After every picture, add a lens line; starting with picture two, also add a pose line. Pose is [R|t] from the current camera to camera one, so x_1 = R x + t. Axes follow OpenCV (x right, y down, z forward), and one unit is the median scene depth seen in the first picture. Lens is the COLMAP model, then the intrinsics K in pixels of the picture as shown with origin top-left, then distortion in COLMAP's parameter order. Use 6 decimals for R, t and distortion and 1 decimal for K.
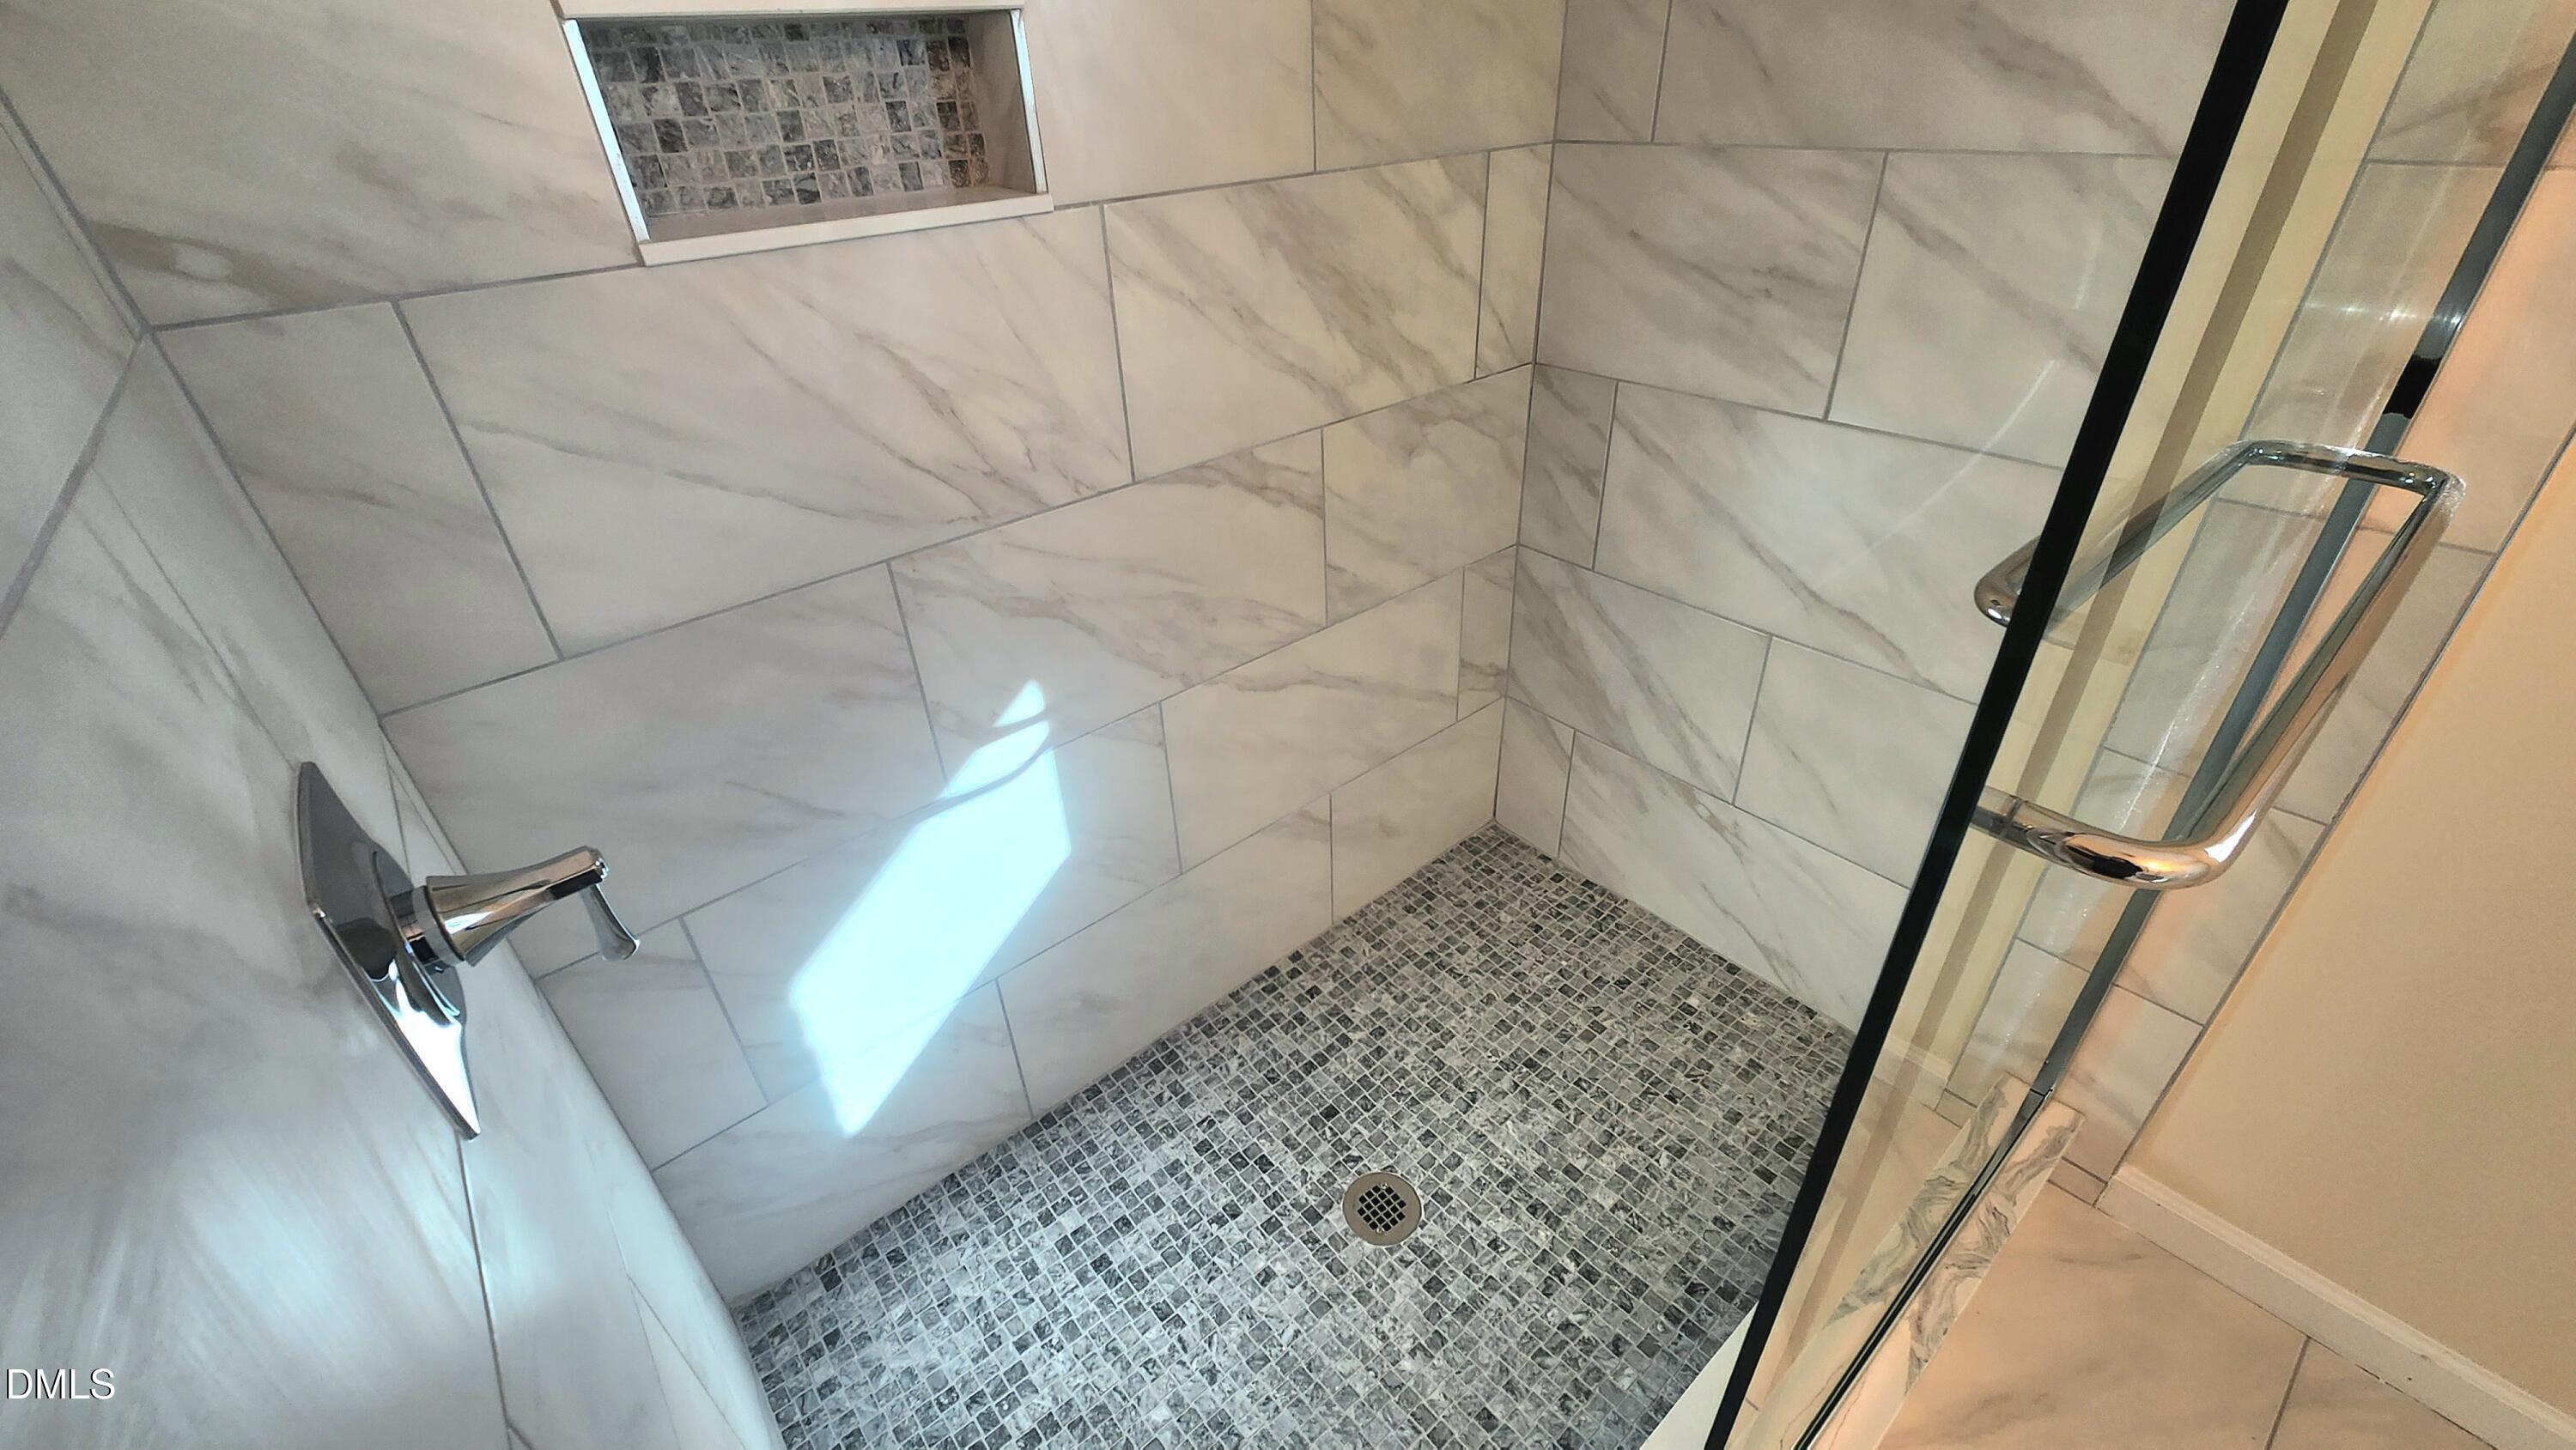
lens RADIAL K [[1056.9, 0, 1276.5], [0, 1056.9, 717.0], [0, 0, 1]] dist [0.018822, 0.000006]
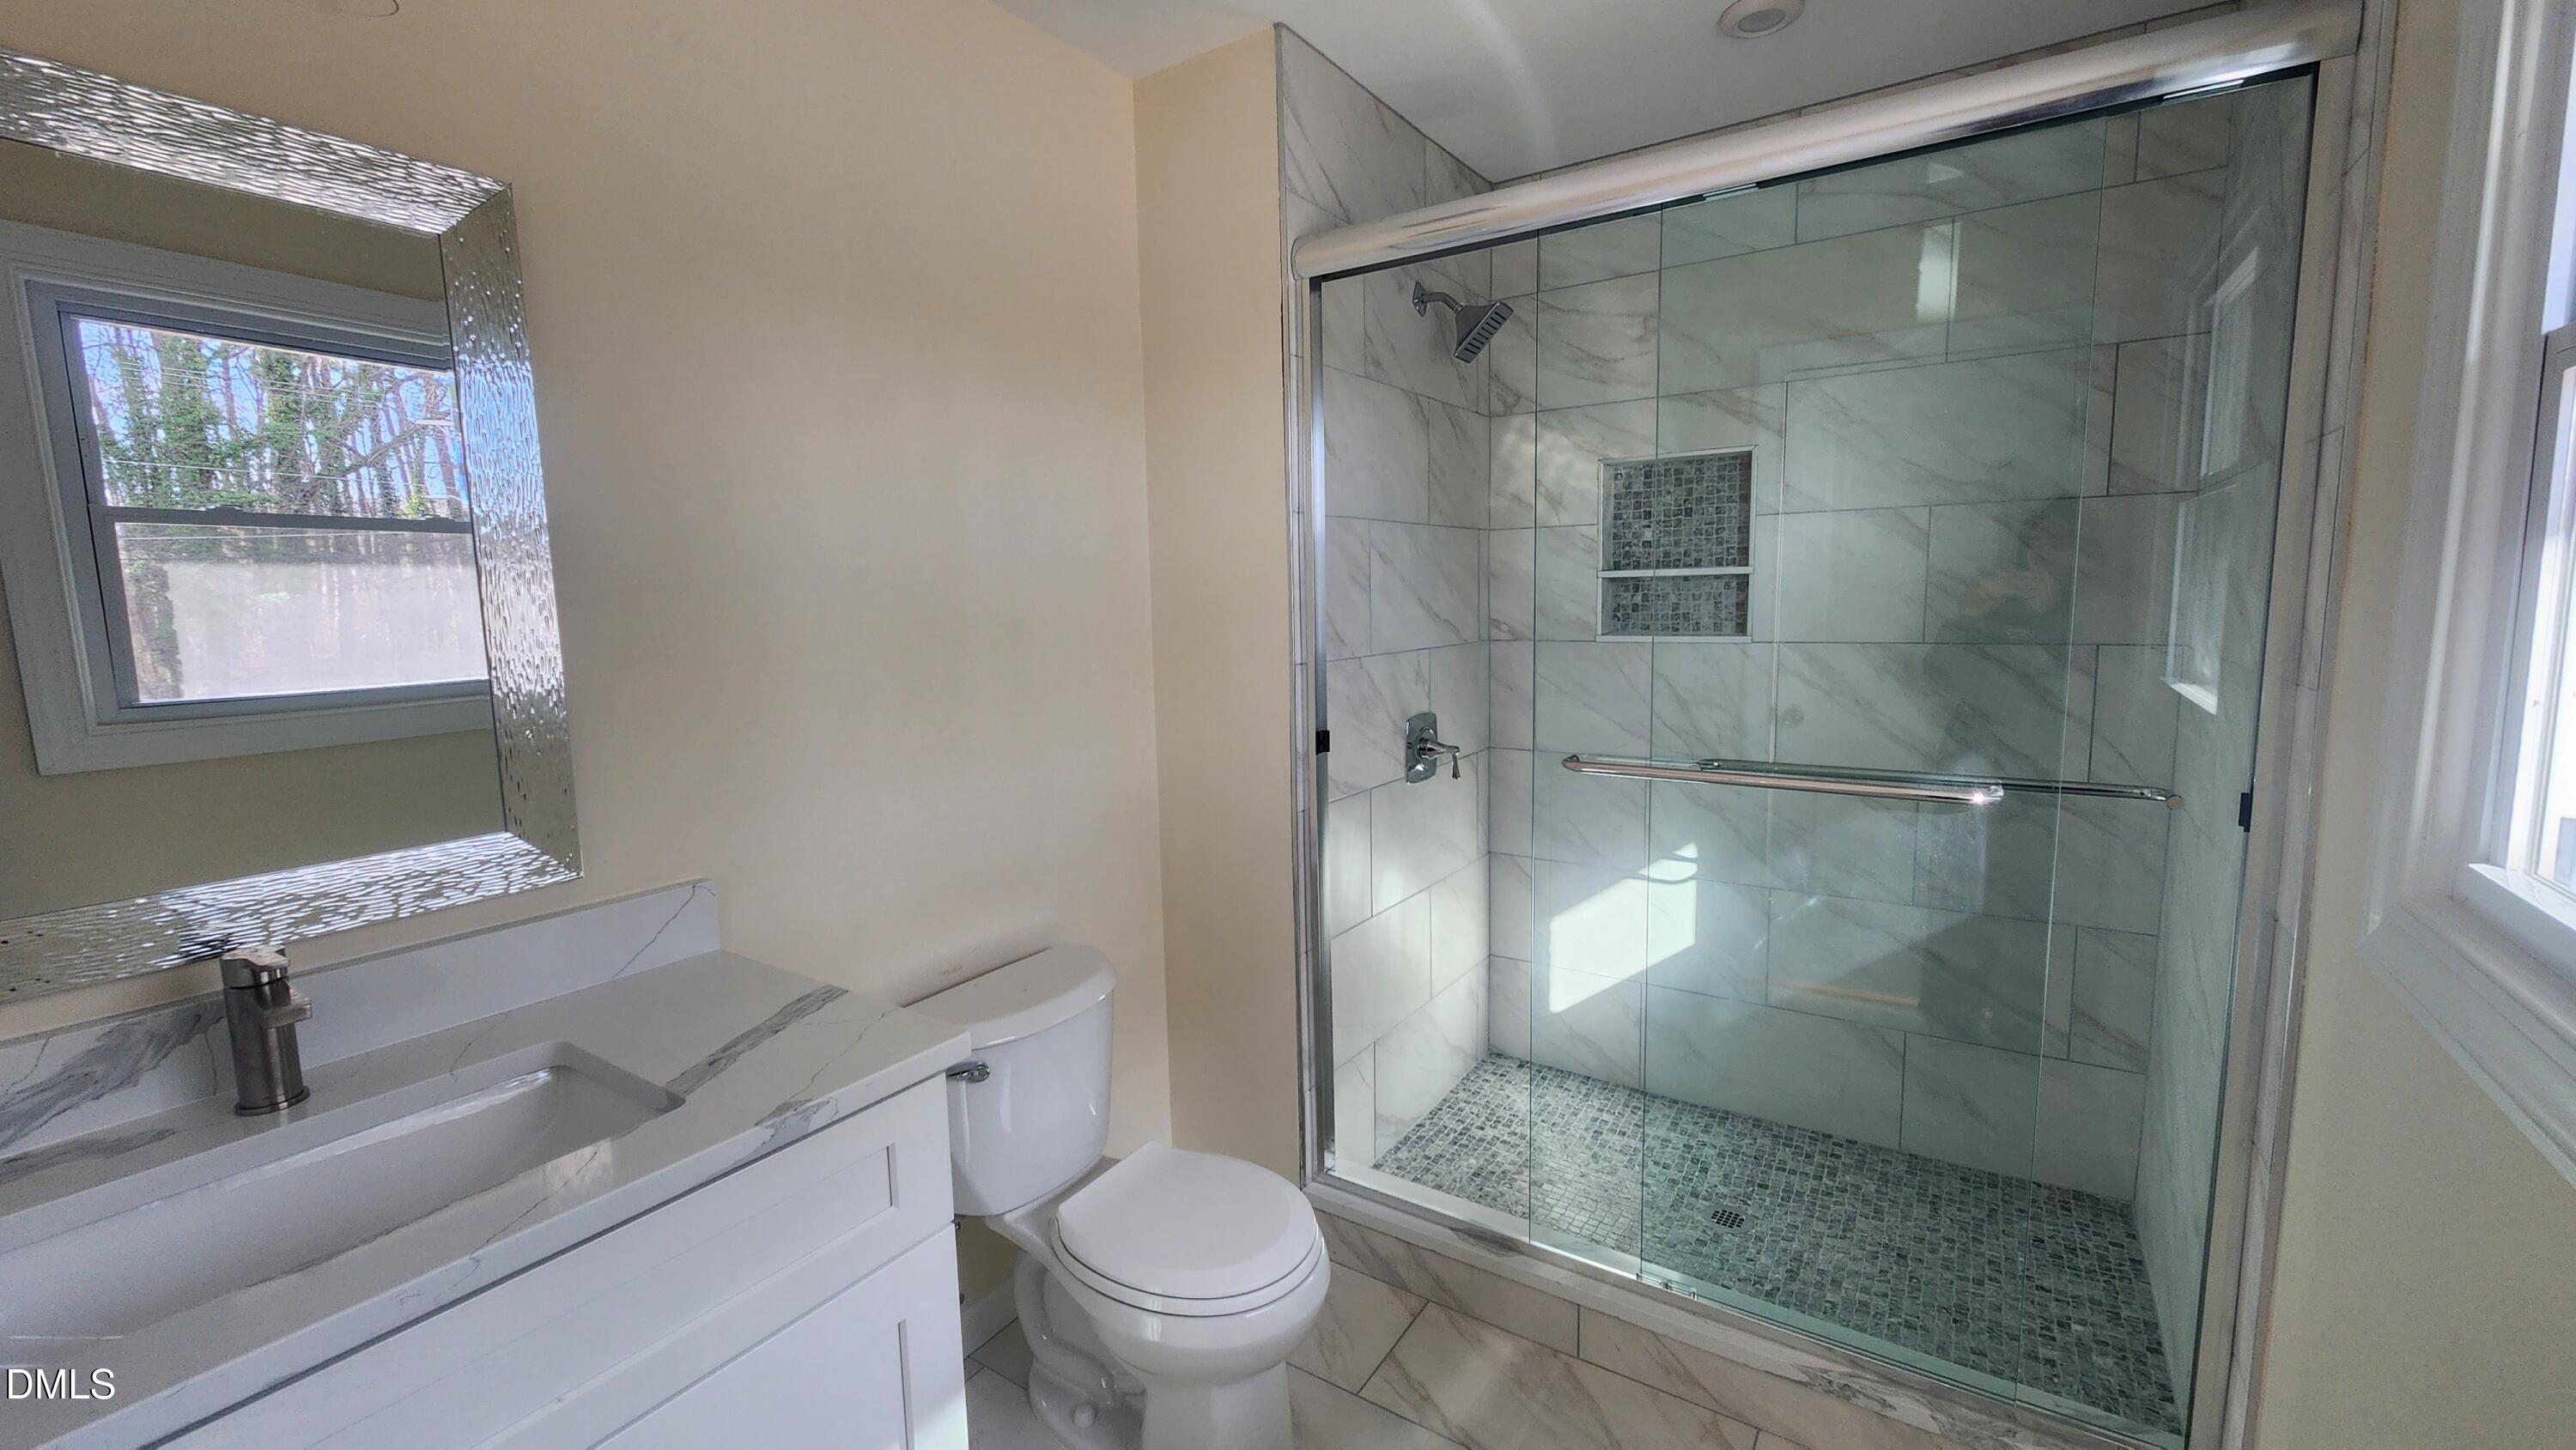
lens RADIAL K [[1056.9, 0, 1276.5], [0, 1056.9, 717.0], [0, 0, 1]] dist [0.018822, 0.000006]
pose [[0.276319, 0.153443, -0.948737, 1.442448], [-0.505827, 0.862600, -0.007810, 0.189005], [0.817182, 0.482055, 0.315969, -0.452677]]
